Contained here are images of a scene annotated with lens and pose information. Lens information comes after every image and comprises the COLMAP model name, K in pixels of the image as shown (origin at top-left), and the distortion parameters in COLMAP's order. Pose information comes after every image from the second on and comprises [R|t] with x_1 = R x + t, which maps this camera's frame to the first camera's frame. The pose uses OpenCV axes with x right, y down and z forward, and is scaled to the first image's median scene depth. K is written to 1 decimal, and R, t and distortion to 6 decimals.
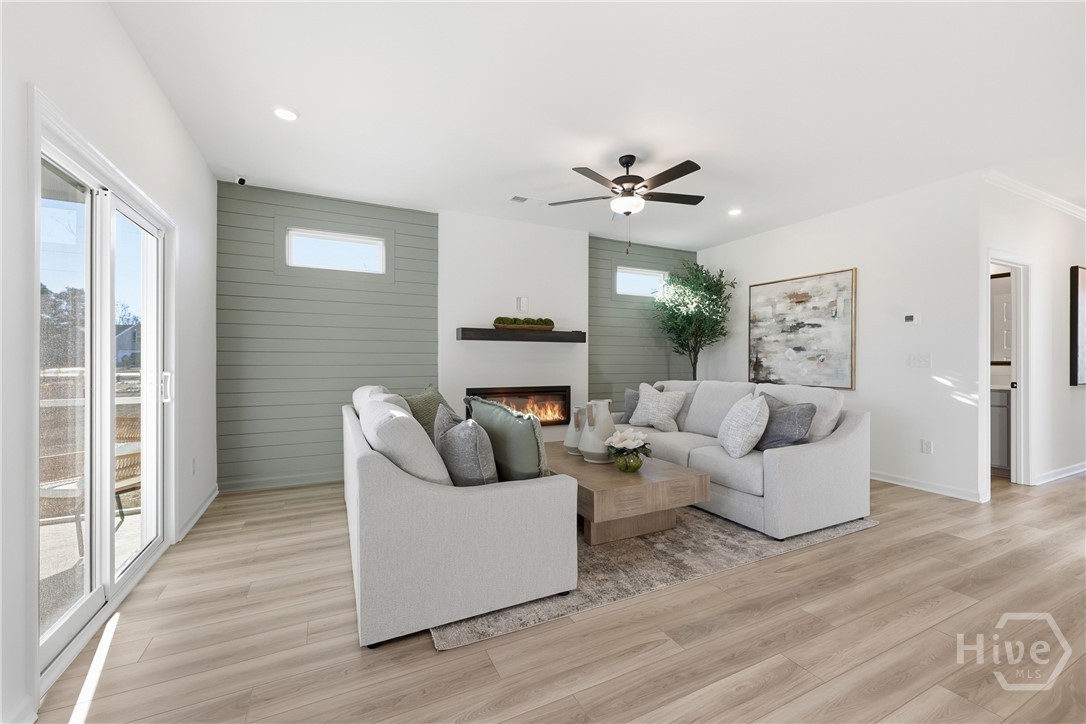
lens RADIAL K [[440.8, 0, 549.7], [0, 440.8, 361.6], [0, 0, 1]] dist [-0.001858, -0.000115]
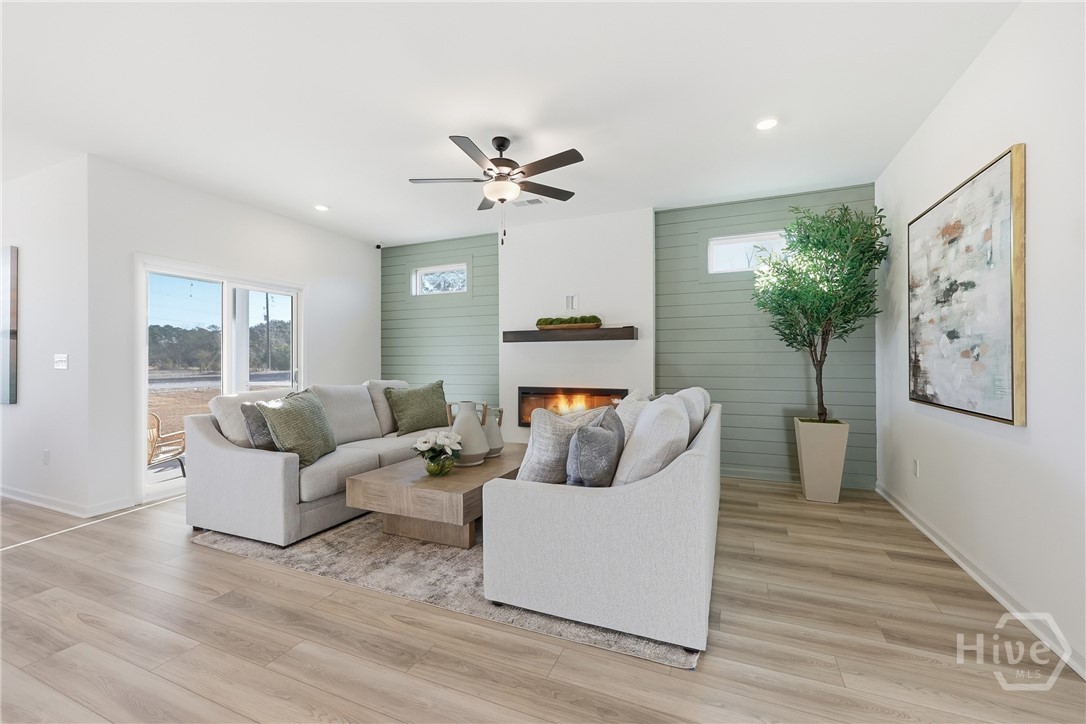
lens RADIAL K [[440.8, 0, 550.2], [0, 440.8, 360.9], [0, 0, 1]] dist [-0.001858, -0.000115]
pose [[0.653627, -0.004107, -0.756806, 0.672320], [0.004401, 0.999989, -0.001626, -0.000431], [0.756804, -0.002268, 0.653637, 0.341945]]
